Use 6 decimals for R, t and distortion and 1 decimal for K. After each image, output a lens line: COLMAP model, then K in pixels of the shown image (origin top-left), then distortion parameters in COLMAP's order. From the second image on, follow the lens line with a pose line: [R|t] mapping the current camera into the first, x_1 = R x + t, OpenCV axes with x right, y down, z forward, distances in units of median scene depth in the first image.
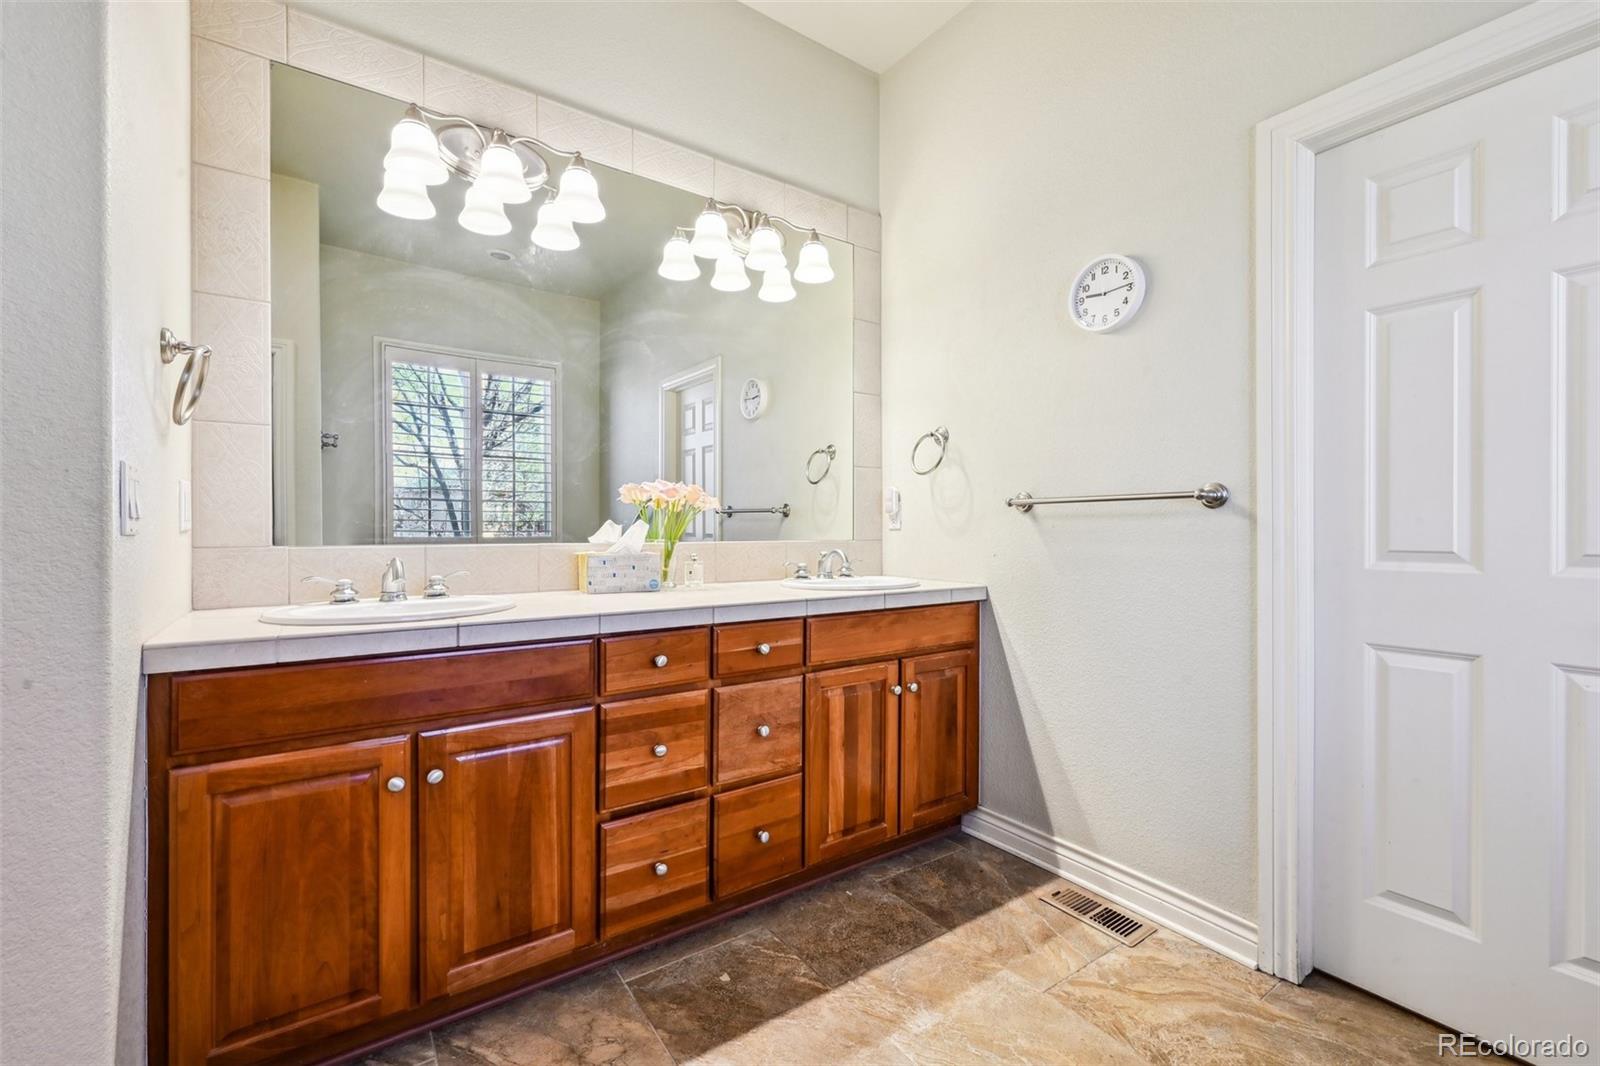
lens RADIAL K [[669.6, 0, 802.2], [0, 669.6, 542.1], [0, 0, 1]] dist [-0.013159, 0.000744]
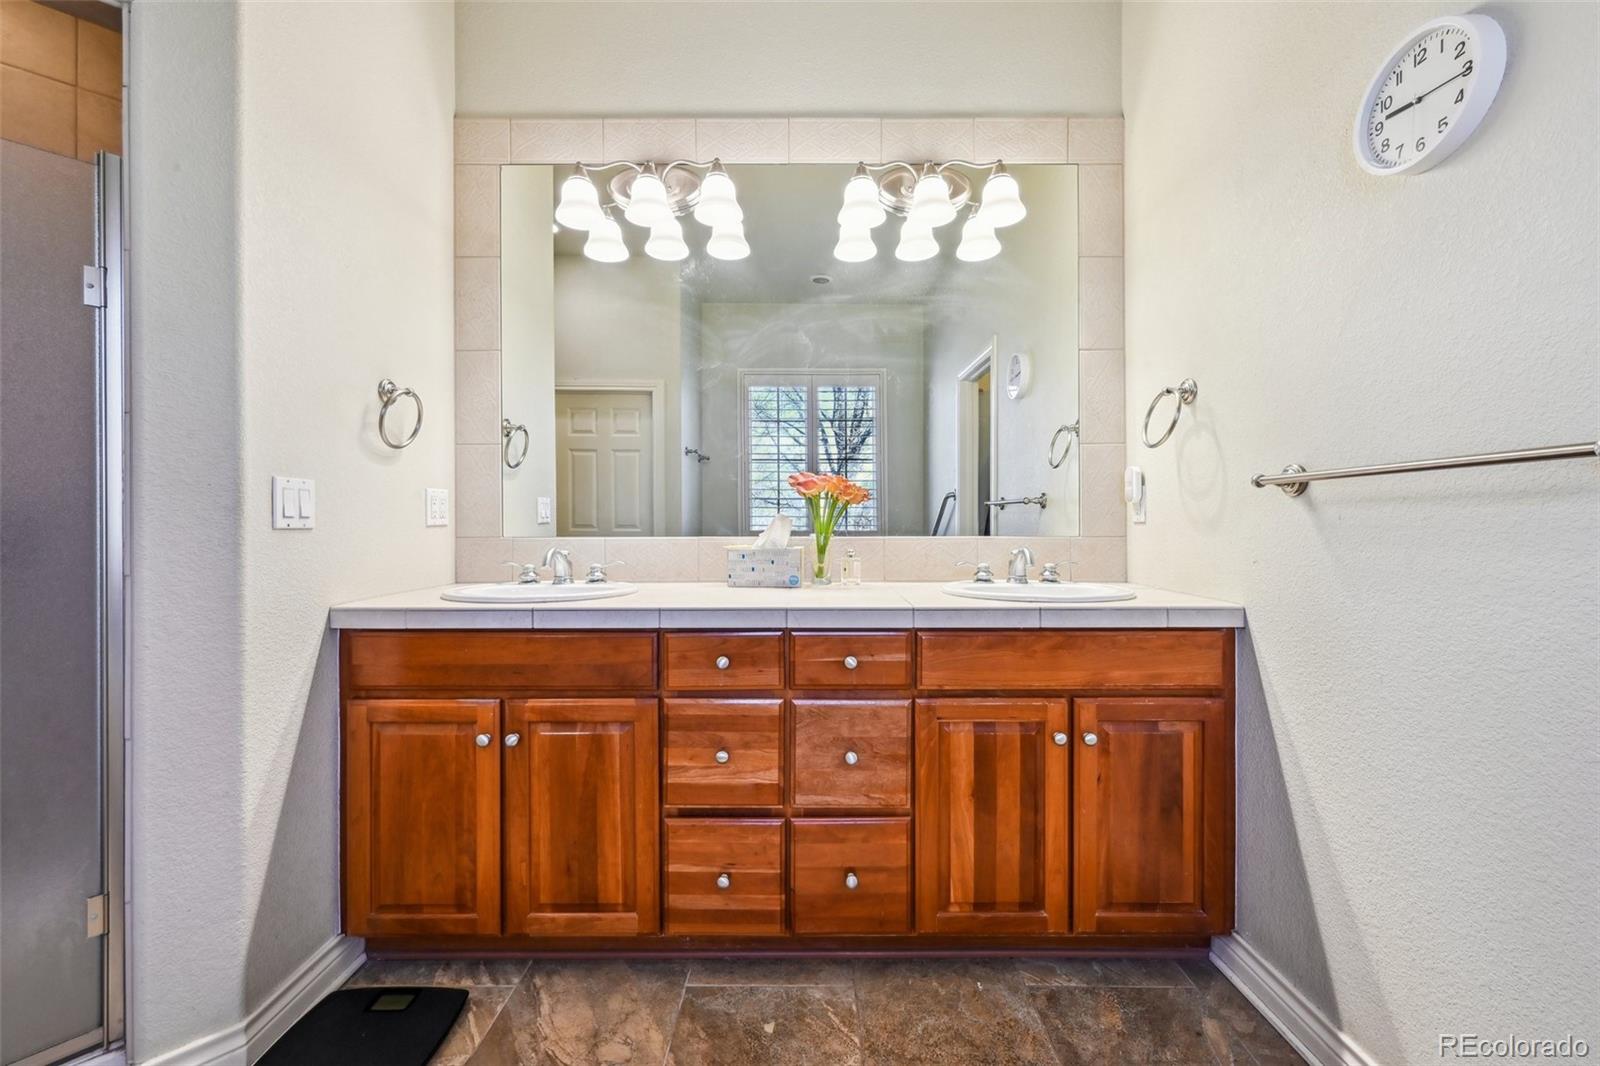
lens RADIAL K [[645.4, 0, 800.0], [0, 645.4, 530.5], [0, 0, 1]] dist [-0.004503, 0.001208]
pose [[0.815305, 0.005367, -0.579007, 0.355532], [-0.008070, 0.999965, -0.002095, -0.007537], [0.578976, 0.006380, 0.815320, 0.272918]]
